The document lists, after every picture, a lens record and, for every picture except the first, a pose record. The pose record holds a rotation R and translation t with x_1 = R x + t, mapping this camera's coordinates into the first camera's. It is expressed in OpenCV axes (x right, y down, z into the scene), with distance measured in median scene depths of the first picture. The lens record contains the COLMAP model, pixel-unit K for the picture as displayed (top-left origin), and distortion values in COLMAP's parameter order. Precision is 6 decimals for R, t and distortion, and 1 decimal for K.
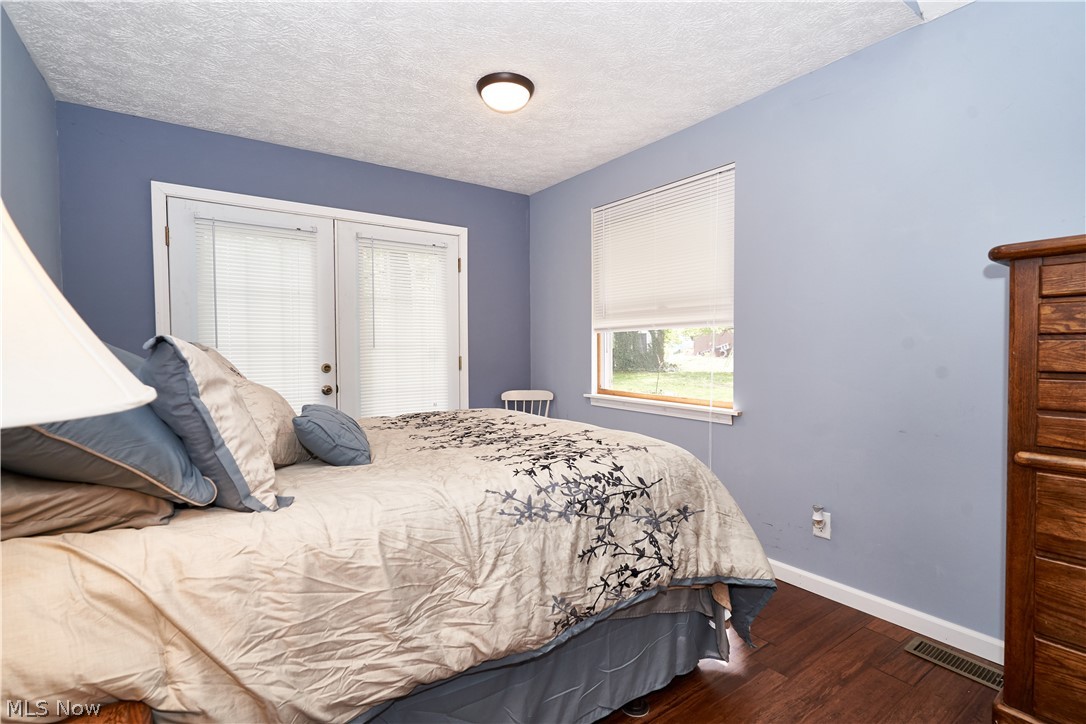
lens RADIAL K [[502.1, 0, 543.0], [0, 502.1, 362.0], [0, 0, 1]] dist [-0.002975, 0.000613]
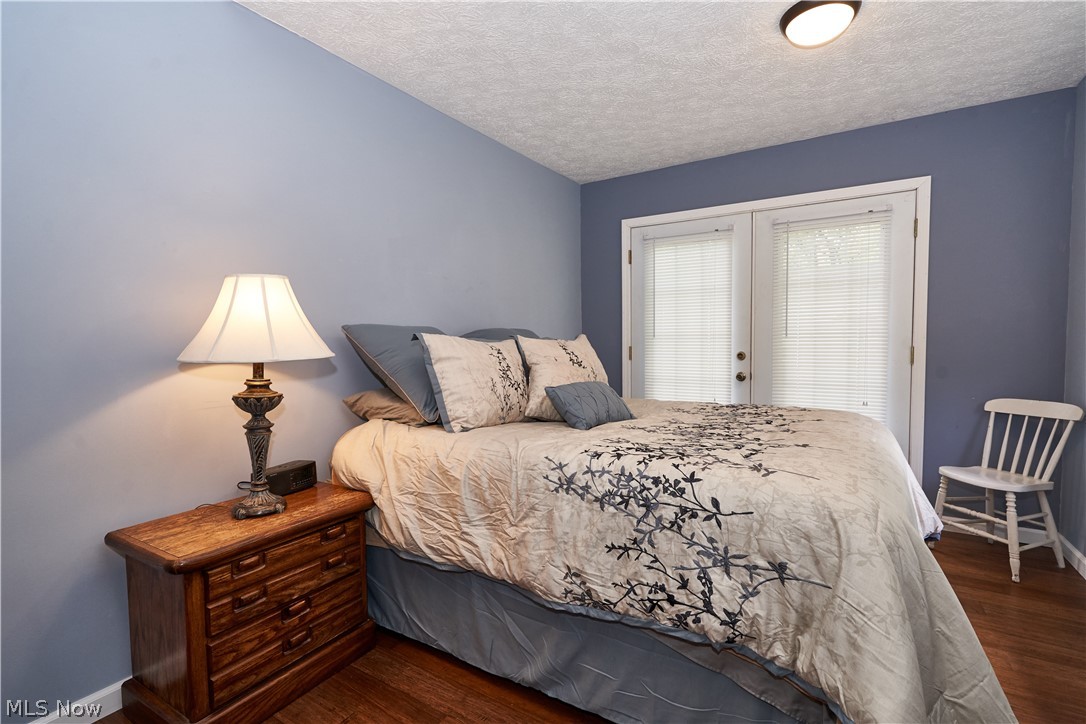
lens RADIAL K [[502.1, 0, 543.0], [0, 502.1, 362.0], [0, 0, 1]] dist [-0.002975, 0.000613]
pose [[0.384903, 0.041005, -0.922046, 0.878901], [-0.017561, 0.999157, 0.037103, -0.015035], [0.922790, 0.001911, 0.385299, 0.467682]]
